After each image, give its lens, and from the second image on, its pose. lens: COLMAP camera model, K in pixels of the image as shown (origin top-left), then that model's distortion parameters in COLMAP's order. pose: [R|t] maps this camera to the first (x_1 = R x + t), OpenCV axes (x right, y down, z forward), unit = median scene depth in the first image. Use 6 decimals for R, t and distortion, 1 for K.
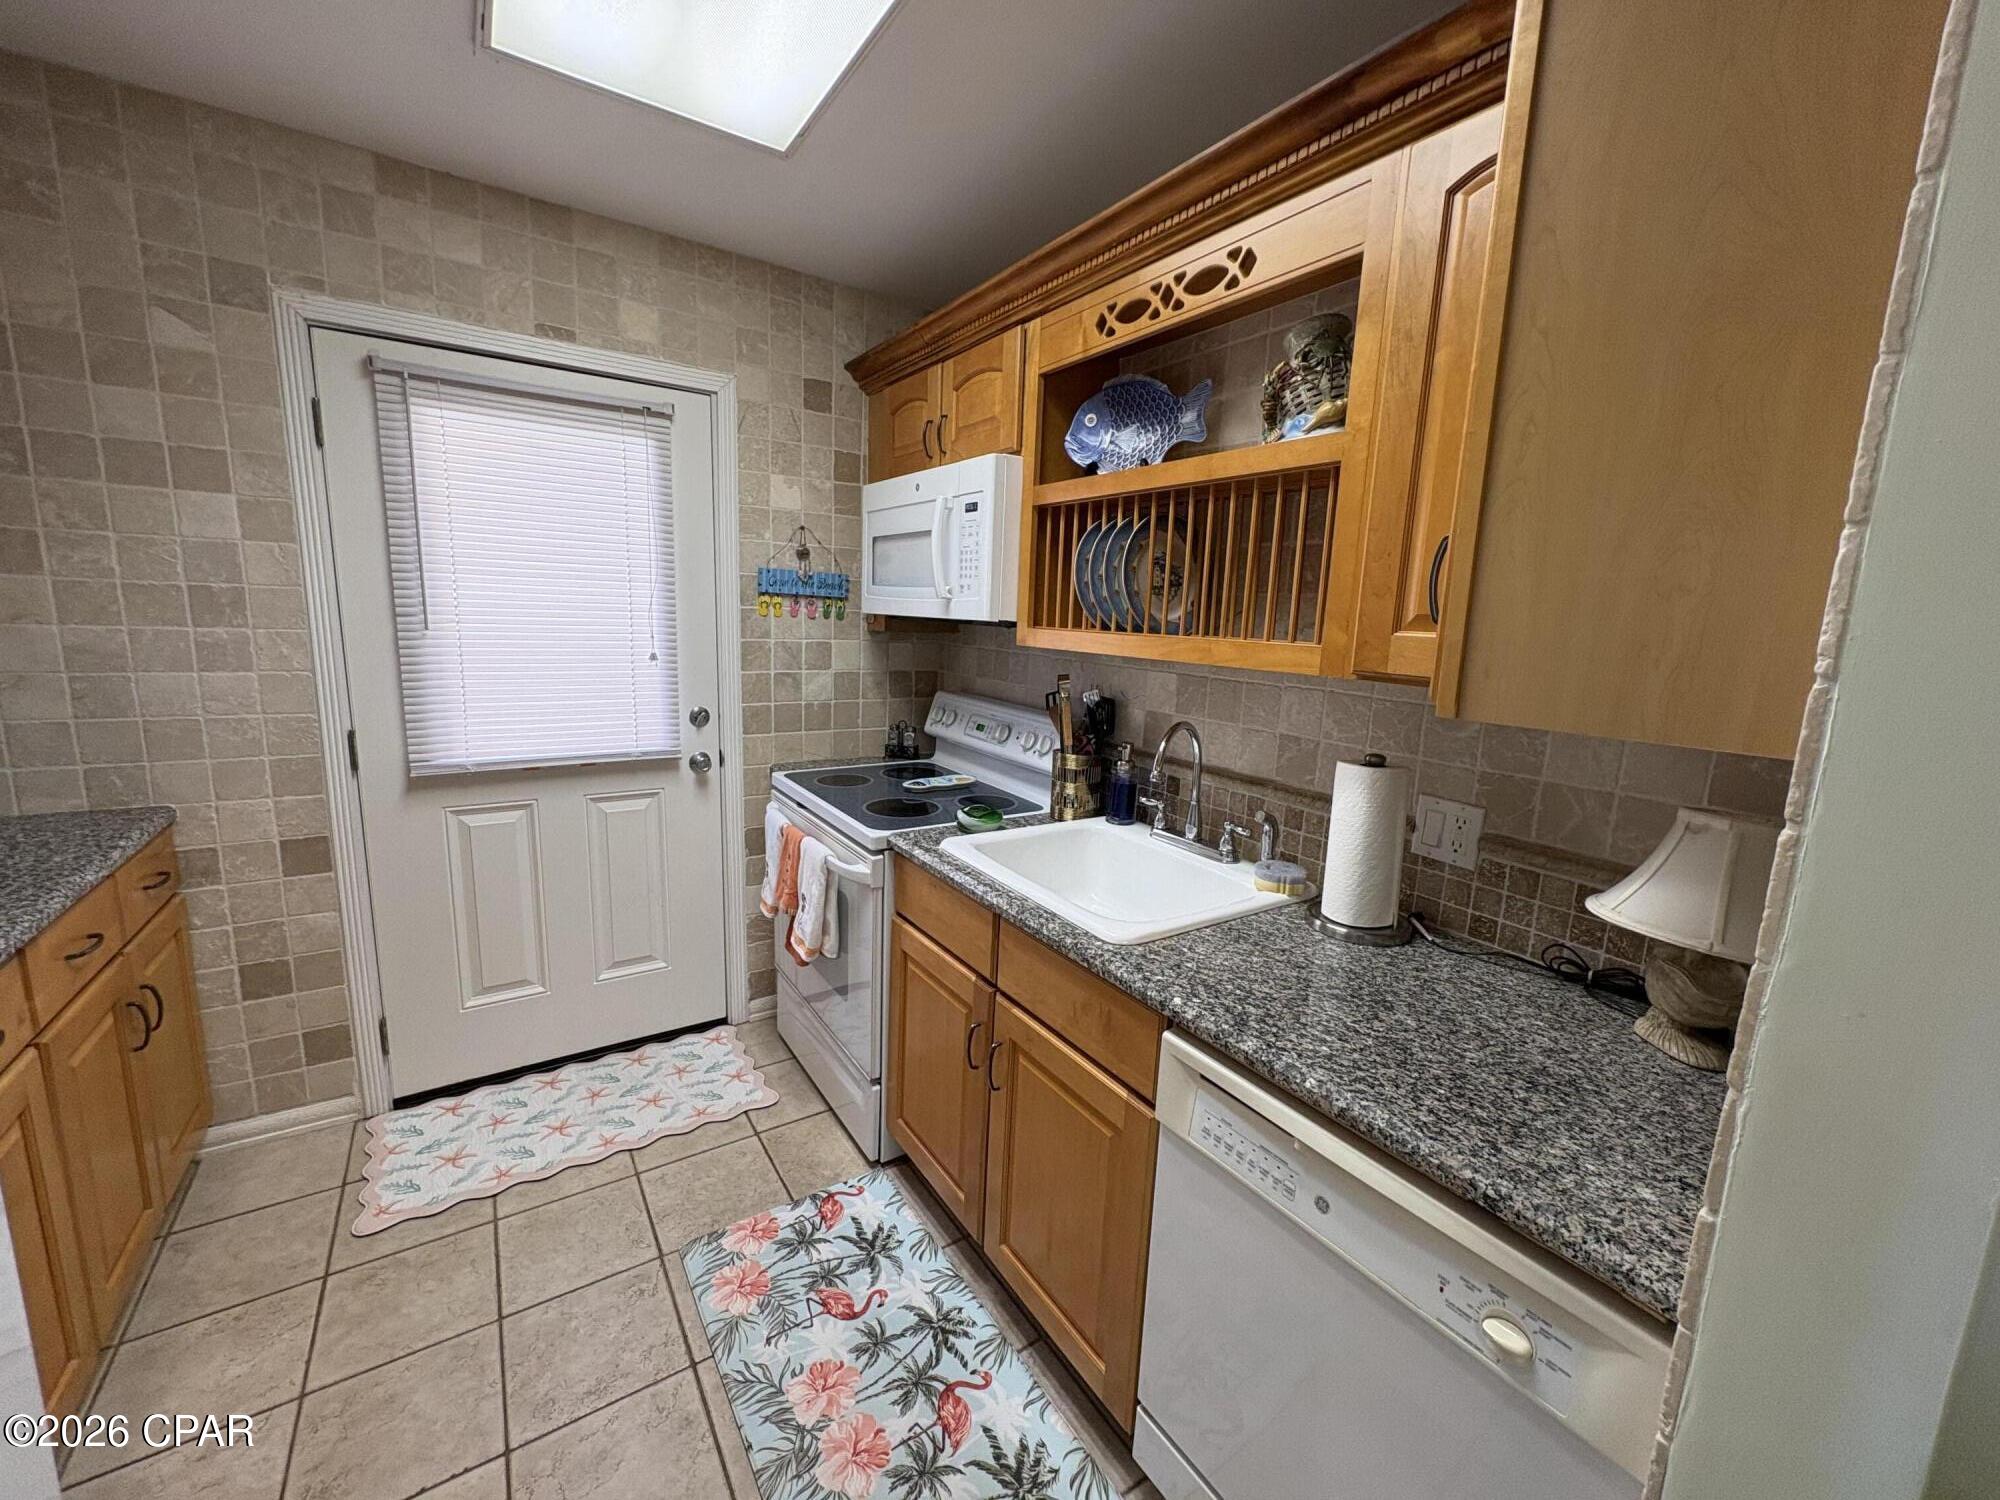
lens RADIAL K [[794.1, 0, 1000.0], [0, 794.1, 750.0], [0, 0, 1]] dist [-0.001436, 0.000418]
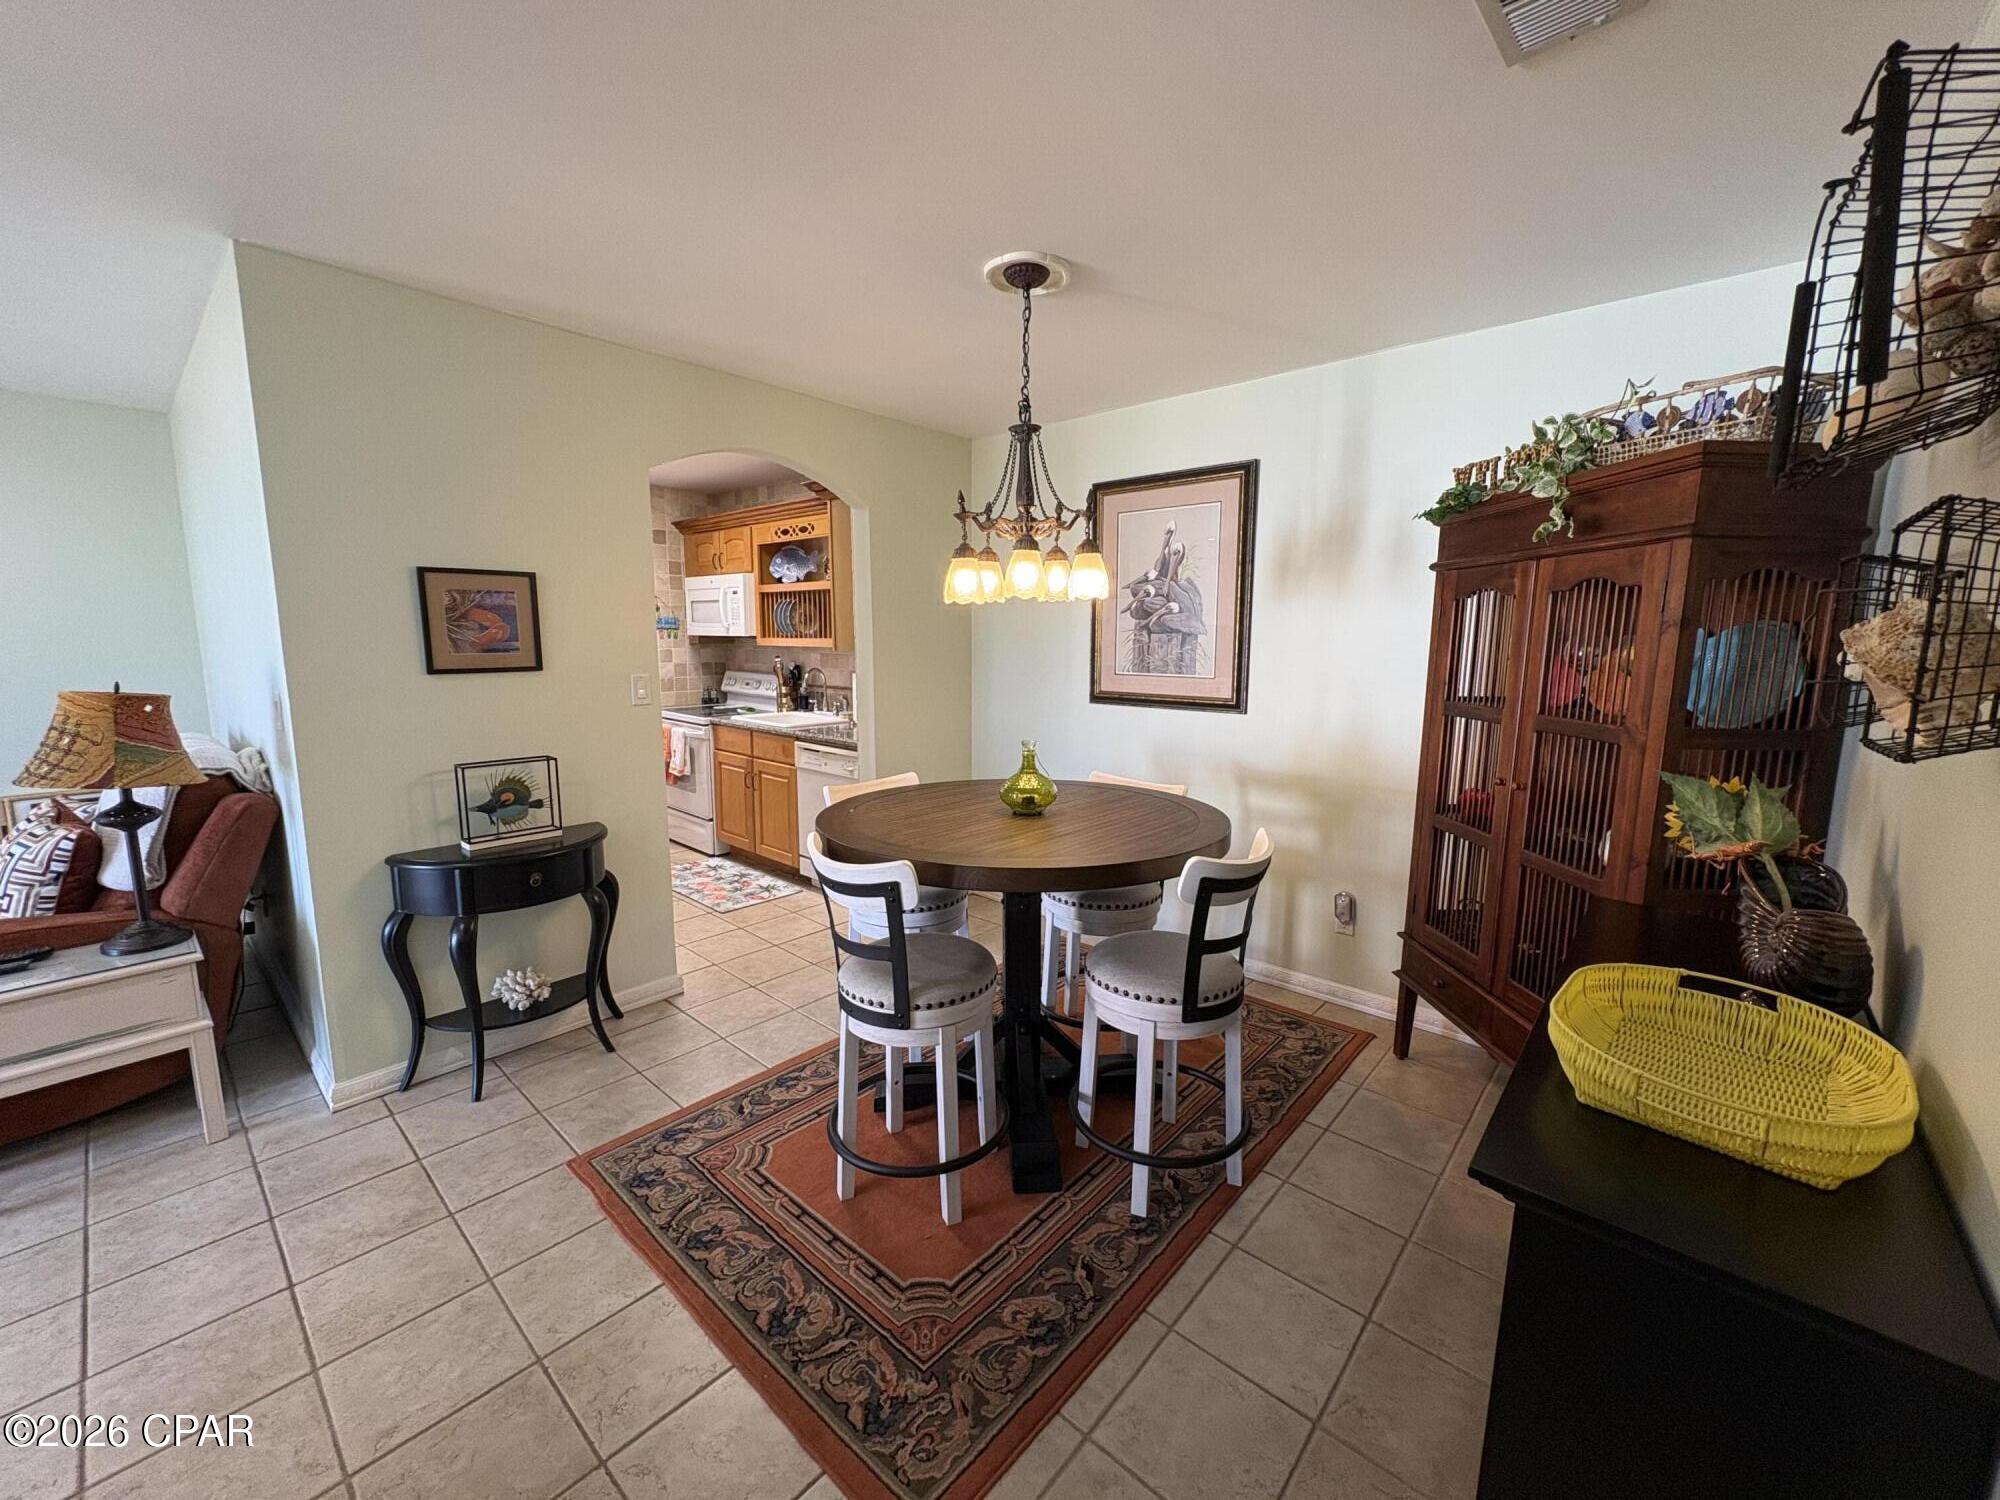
lens RADIAL K [[794.1, 0, 1000.0], [0, 794.1, 750.0], [0, 0, 1]] dist [-0.001436, 0.000418]
pose [[0.966666, -0.067798, 0.246903, 0.128045], [0.073671, 0.997176, -0.014616, 0.314802], [-0.245215, 0.032318, 0.968930, -1.741961]]
